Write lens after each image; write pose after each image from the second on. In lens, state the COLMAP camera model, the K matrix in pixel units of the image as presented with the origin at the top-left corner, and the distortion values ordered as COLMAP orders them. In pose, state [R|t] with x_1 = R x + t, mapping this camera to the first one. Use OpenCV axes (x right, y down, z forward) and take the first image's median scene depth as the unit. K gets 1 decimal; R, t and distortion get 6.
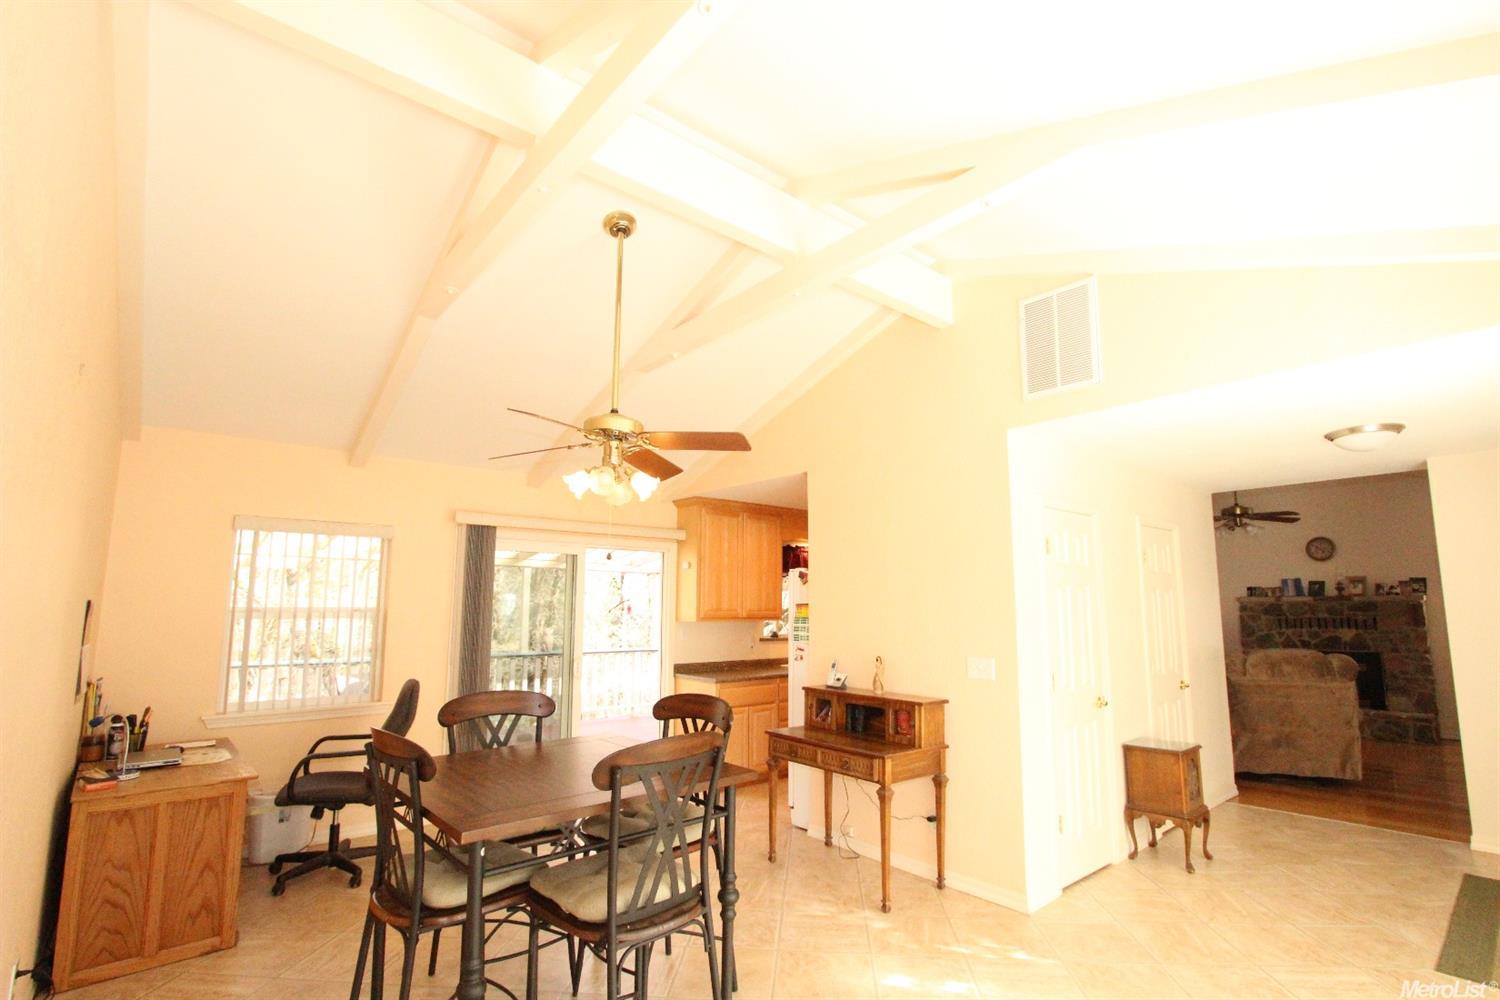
lens RADIAL K [[699.6, 0, 751.4], [0, 699.6, 505.4], [0, 0, 1]] dist [-0.017753, 0.000655]
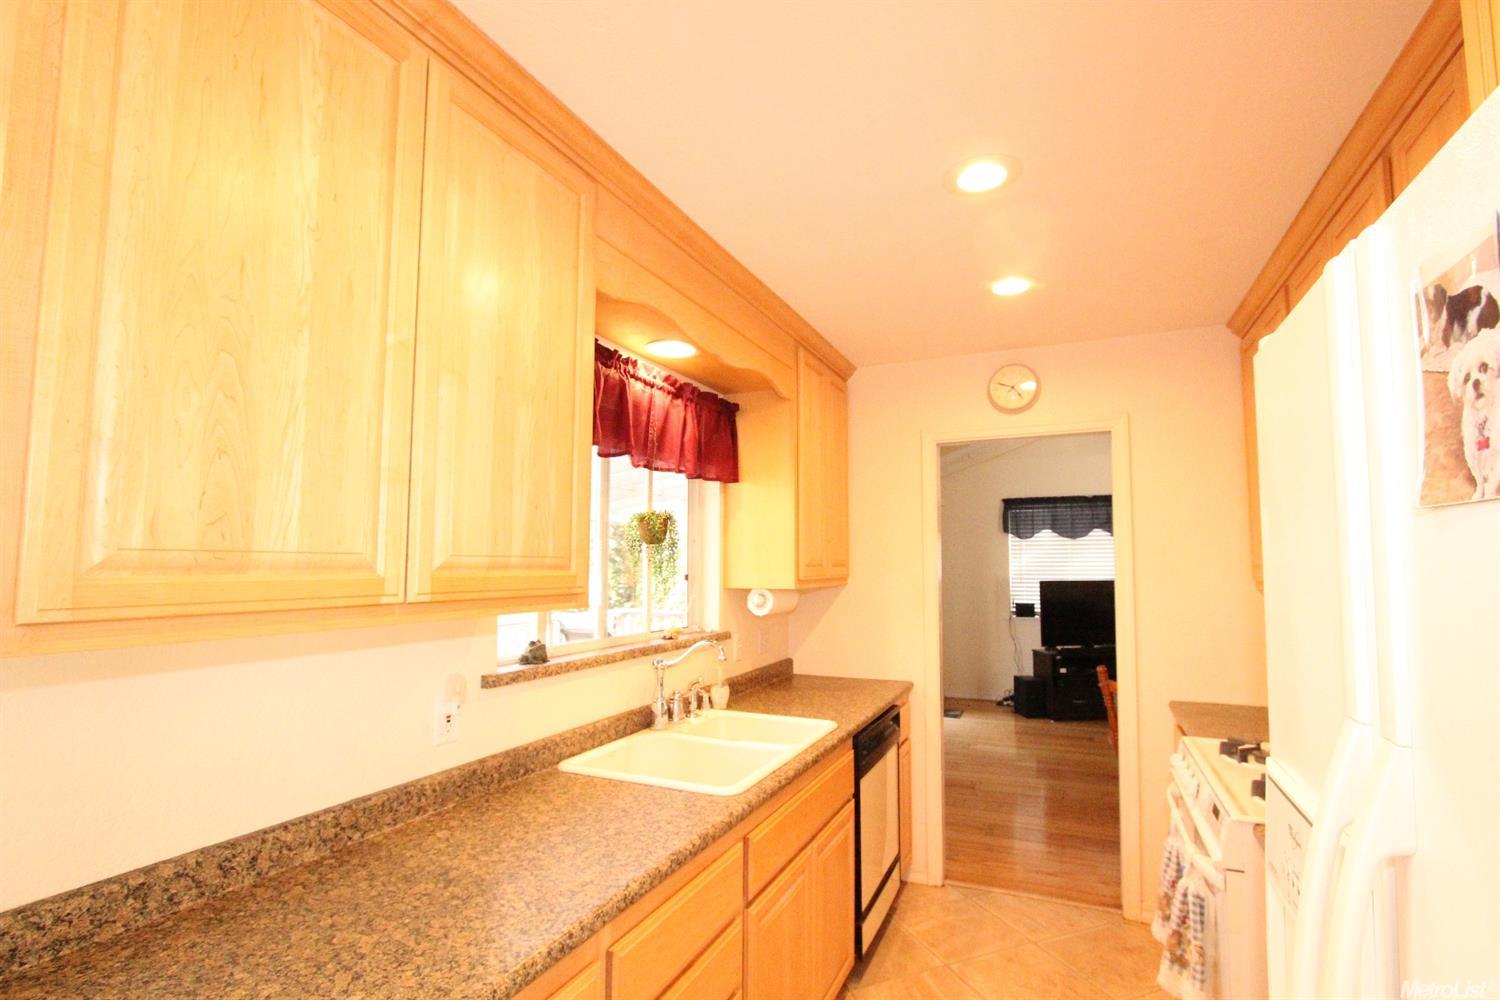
lens RADIAL K [[699.6, 0, 761.1], [0, 699.6, 497.7], [0, 0, 1]] dist [-0.017753, 0.000655]
pose [[0.908346, 0.035458, 0.416714, -0.004416], [-0.050361, 0.998423, 0.024820, 0.108566], [-0.415177, -0.043531, 0.908699, 0.703434]]
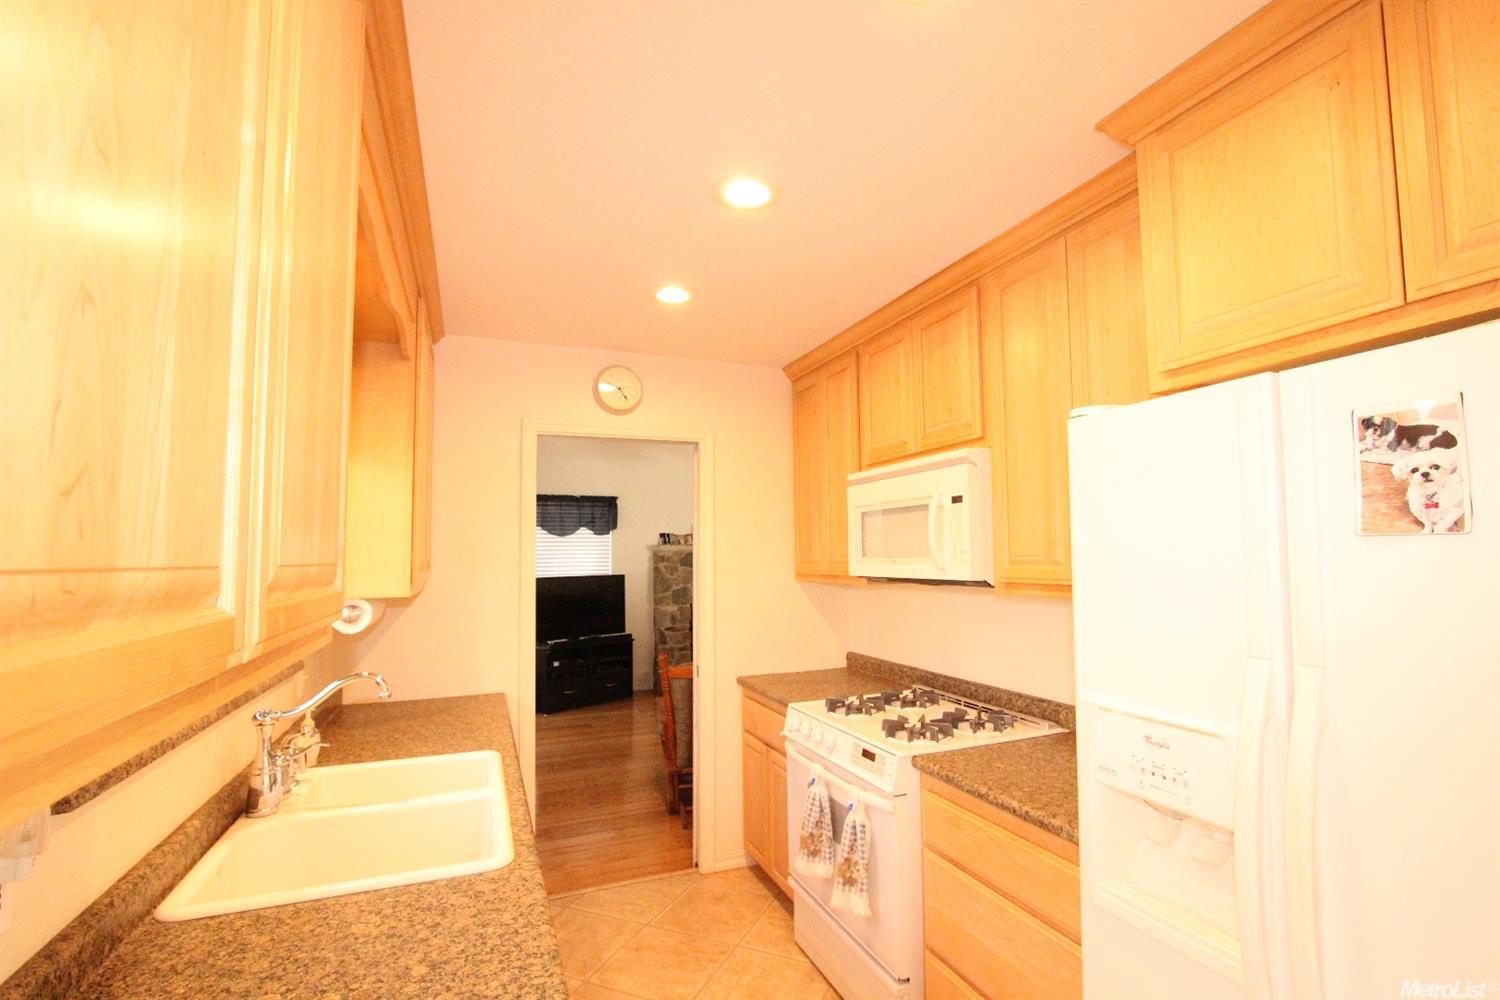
lens RADIAL K [[699.6, 0, 763.7], [0, 699.6, 500.0], [0, 0, 1]] dist [-0.017753, 0.000655]
pose [[0.308829, 0.069181, 0.948598, -0.033331], [-0.112084, 0.993049, -0.035932, 0.112875], [-0.944490, -0.095225, 0.314436, 0.747149]]
